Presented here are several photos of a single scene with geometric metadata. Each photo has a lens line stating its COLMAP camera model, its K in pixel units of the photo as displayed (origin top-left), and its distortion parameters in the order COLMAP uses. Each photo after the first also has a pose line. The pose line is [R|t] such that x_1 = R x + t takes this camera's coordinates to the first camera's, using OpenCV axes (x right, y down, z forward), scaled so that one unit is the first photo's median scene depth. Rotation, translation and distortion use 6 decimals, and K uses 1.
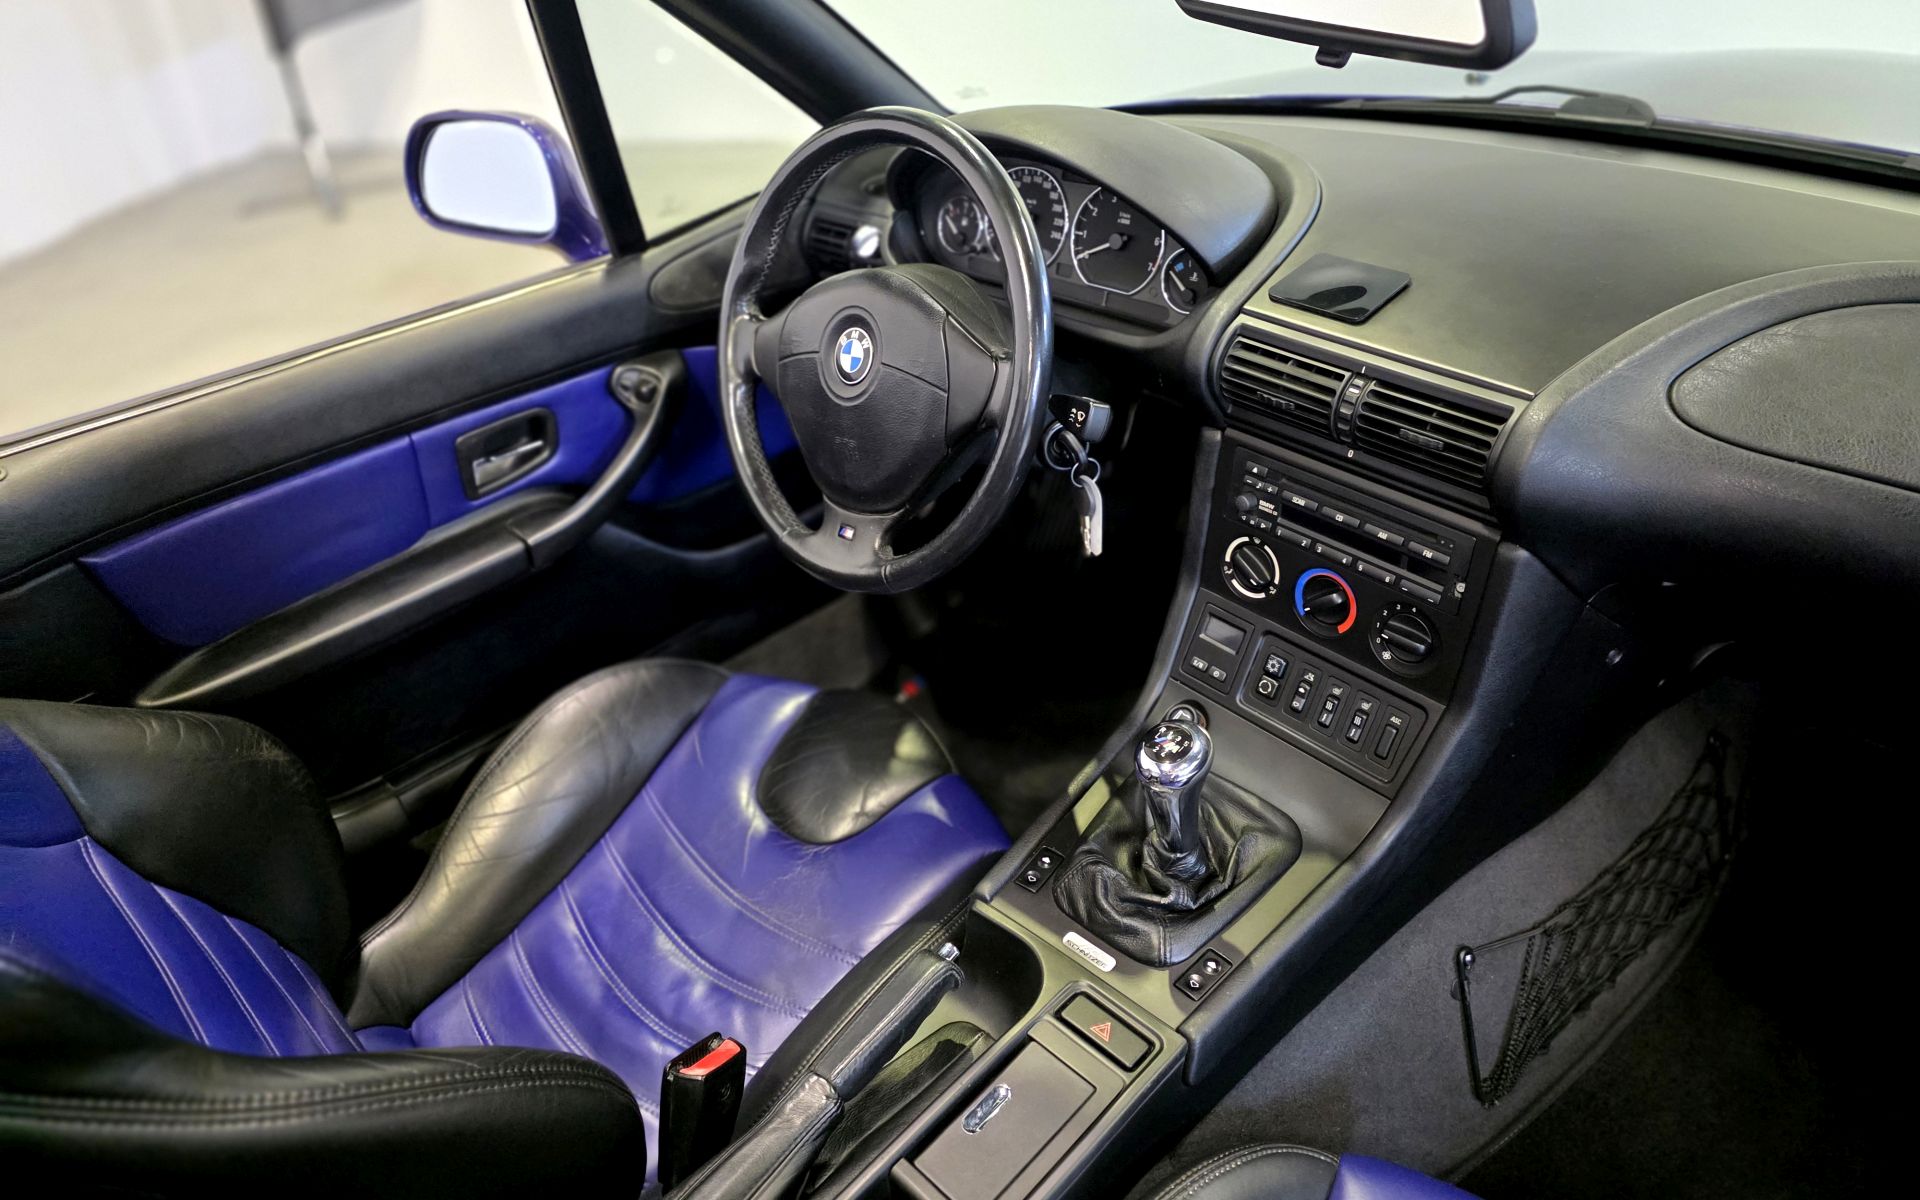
lens RADIAL K [[1318.9, 0, 955.6], [0, 1318.9, 507.1], [0, 0, 1]] dist [0.064690, -0.058525]
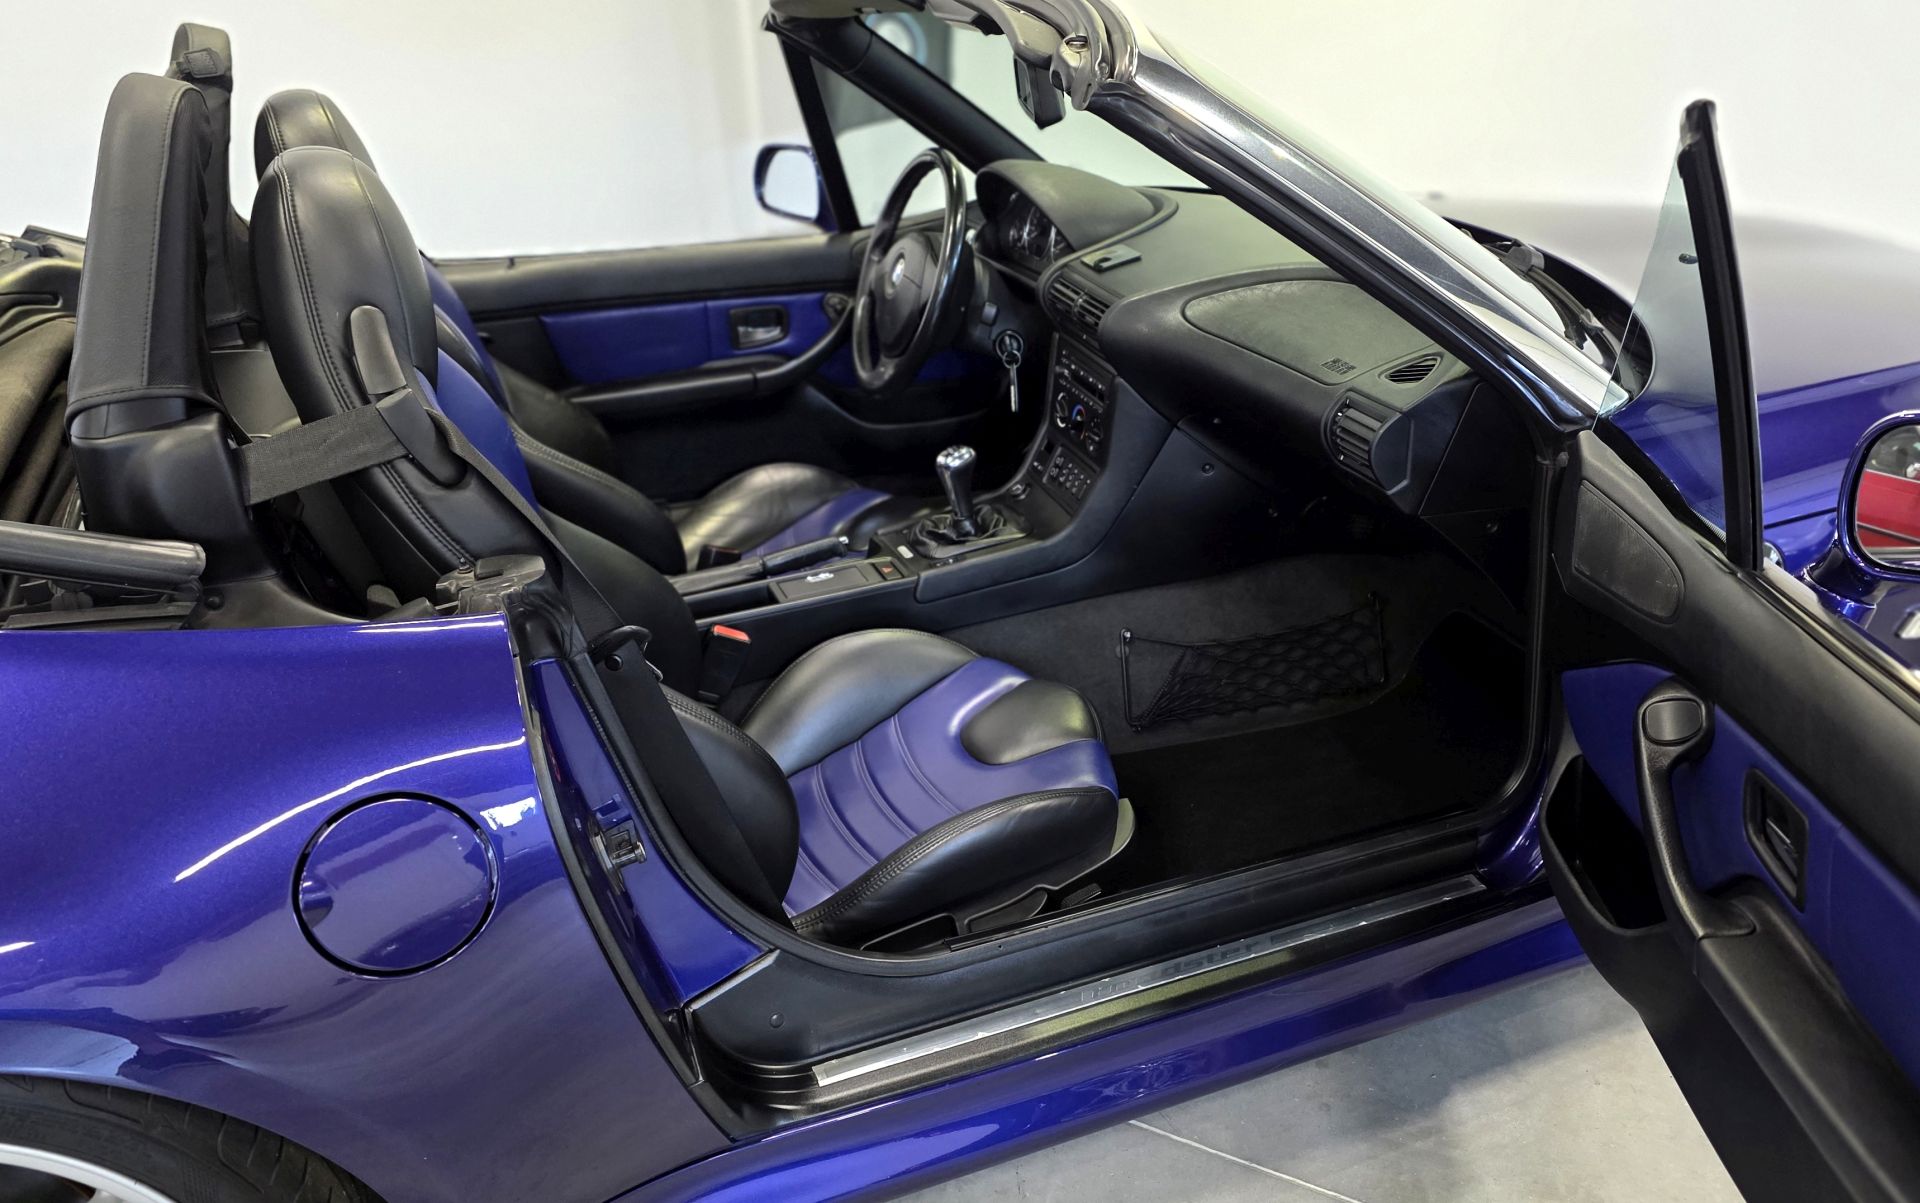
lens RADIAL K [[1324.2, 0, 1007.6], [0, 1324.2, 627.7], [0, 0, 1]] dist [0.067758, -0.054815]
pose [[0.937136, 0.206254, -0.281489, 0.619303], [-0.209472, 0.977631, 0.018958, 0.273049], [0.279102, 0.041198, 0.959377, -0.673137]]
